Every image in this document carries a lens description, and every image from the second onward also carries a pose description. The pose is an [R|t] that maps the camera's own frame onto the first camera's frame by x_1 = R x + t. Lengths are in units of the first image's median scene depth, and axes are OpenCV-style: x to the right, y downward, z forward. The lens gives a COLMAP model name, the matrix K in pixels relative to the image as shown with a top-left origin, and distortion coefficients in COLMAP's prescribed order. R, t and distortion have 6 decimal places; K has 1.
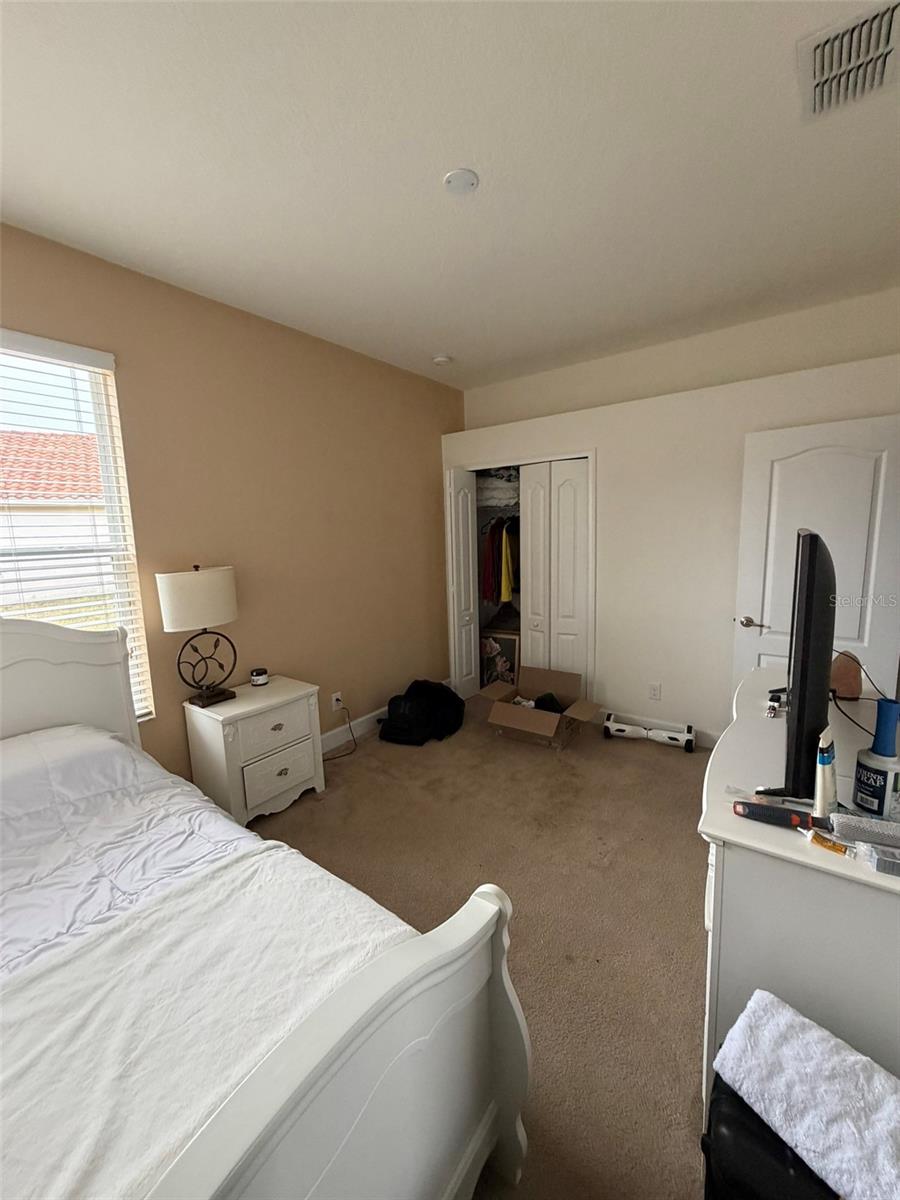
lens RADIAL K [[475.9, 0, 451.3], [0, 475.9, 597.6], [0, 0, 1]] dist [-0.000157, -0.000446]
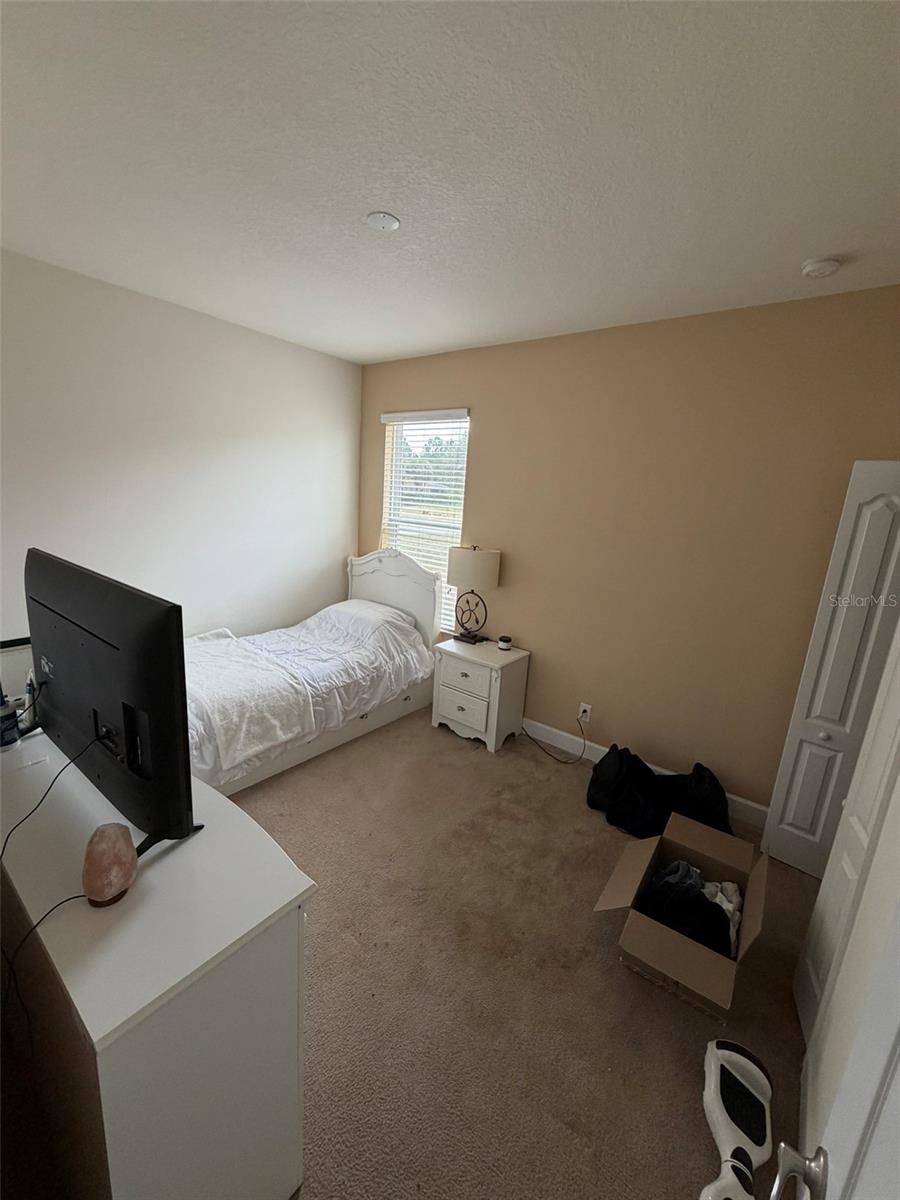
lens RADIAL K [[475.9, 0, 450.0], [0, 475.9, 599.4], [0, 0, 1]] dist [-0.000157, -0.000446]
pose [[-0.017246, 0.246775, -0.968919, 0.804087], [-0.206793, 0.947230, 0.244932, -0.224124], [0.978233, 0.204590, 0.034695, 0.814872]]
